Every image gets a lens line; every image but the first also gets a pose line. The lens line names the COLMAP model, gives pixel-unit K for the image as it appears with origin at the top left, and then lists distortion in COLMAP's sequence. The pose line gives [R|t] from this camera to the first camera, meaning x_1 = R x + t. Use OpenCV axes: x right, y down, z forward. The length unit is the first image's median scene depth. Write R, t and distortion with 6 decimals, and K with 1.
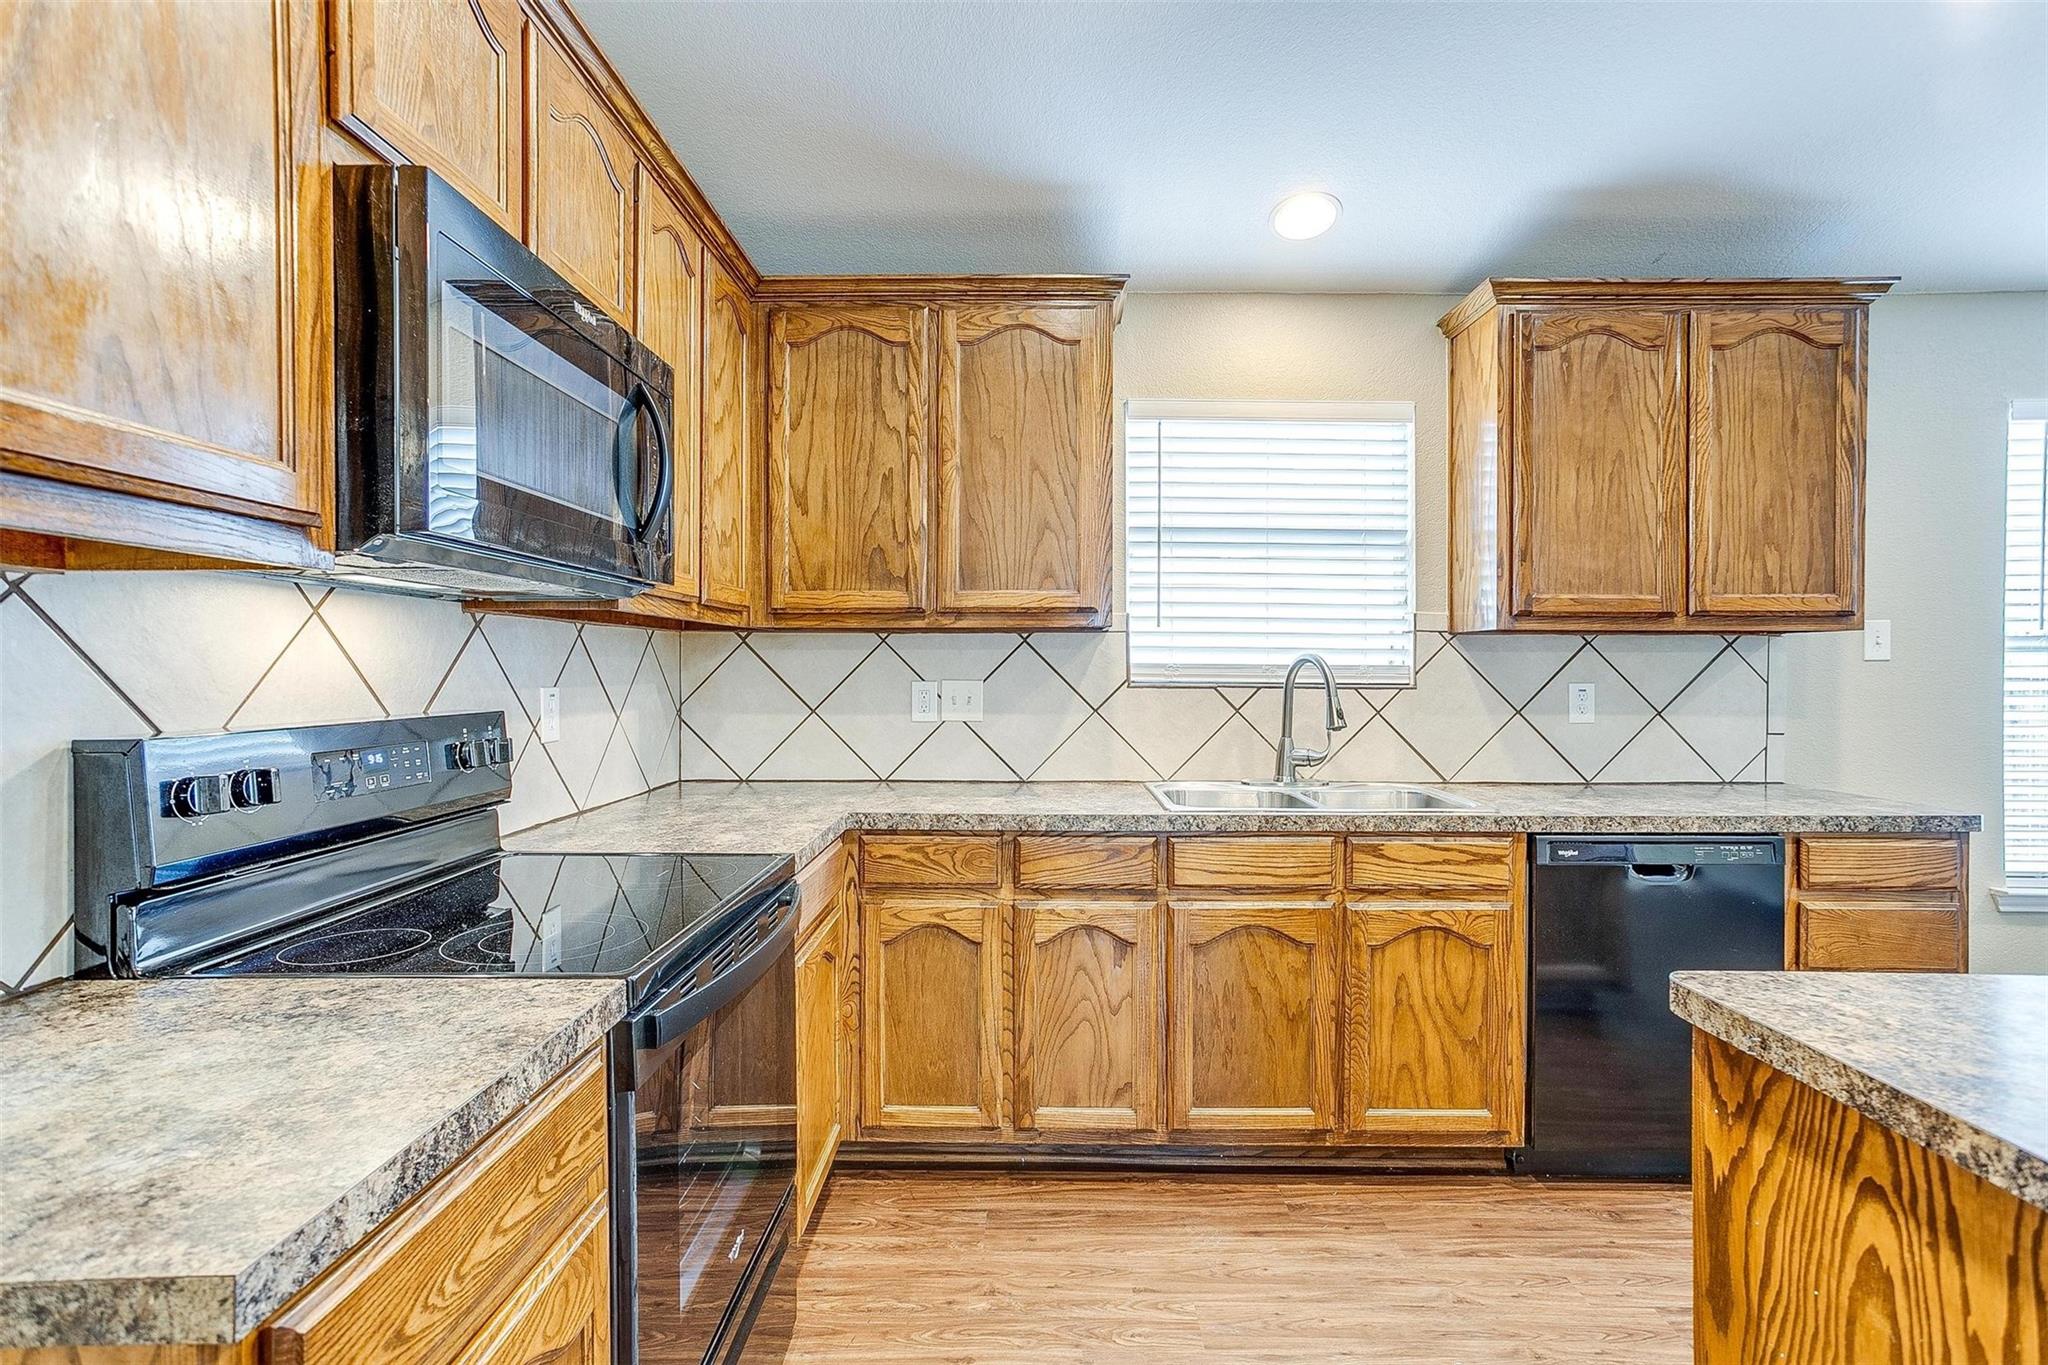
lens RADIAL K [[999.5, 0, 1029.5], [0, 999.5, 676.4], [0, 0, 1]] dist [-0.002629, -0.000040]
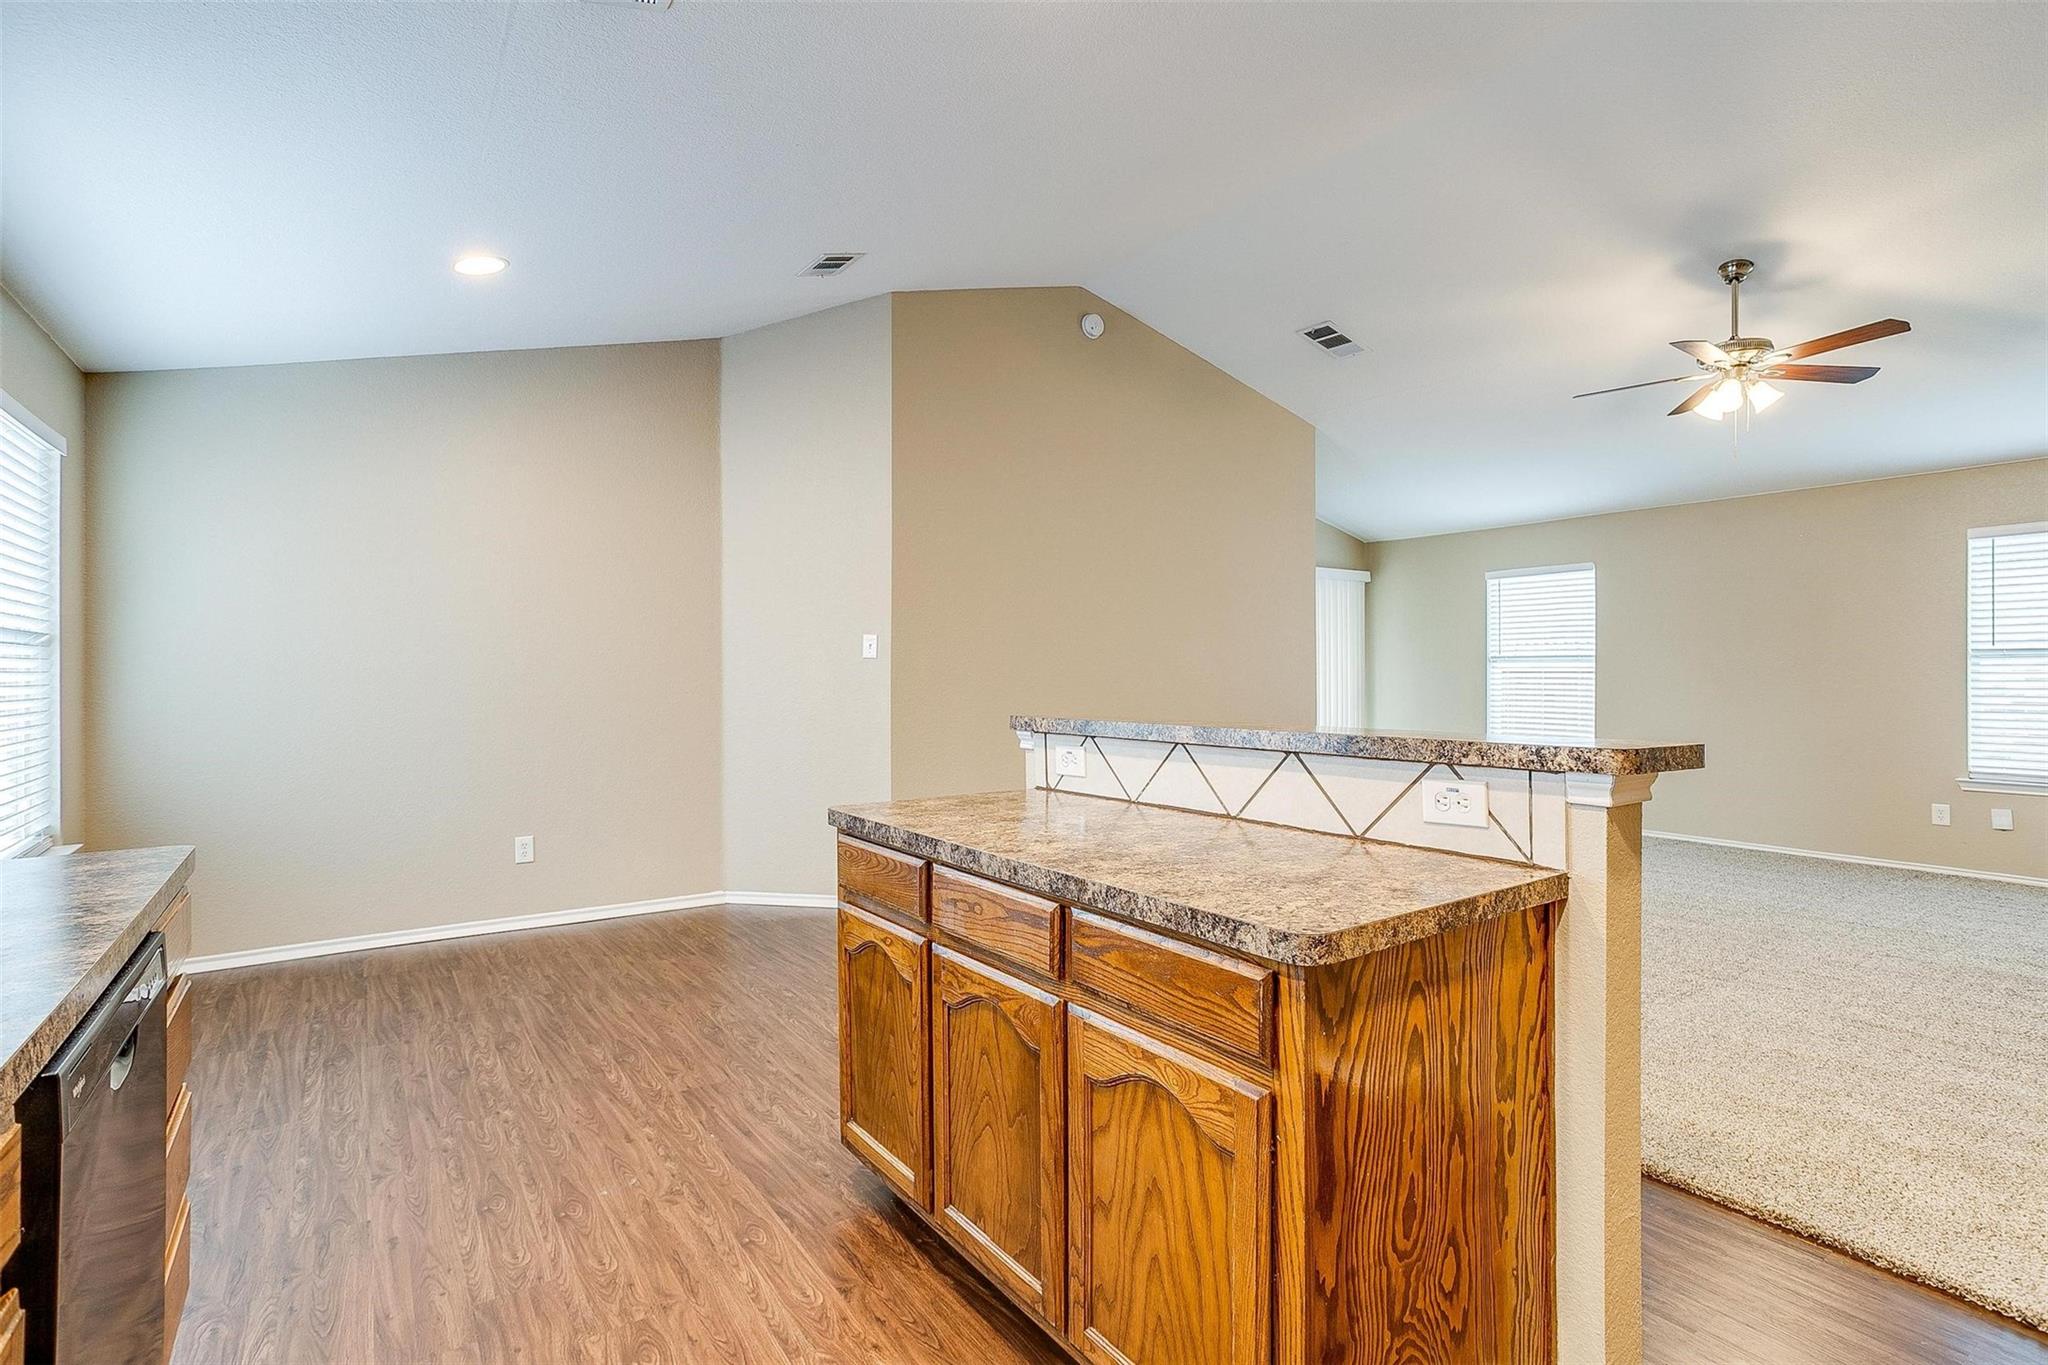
lens RADIAL K [[999.5, 0, 1027.8], [0, 999.5, 681.0], [0, 0, 1]] dist [-0.002629, -0.000040]
pose [[-0.568724, 0.000624, 0.822528, -0.058180], [0.020643, 0.999696, 0.013515, 0.016059], [-0.822269, 0.024665, -0.568564, 2.120477]]
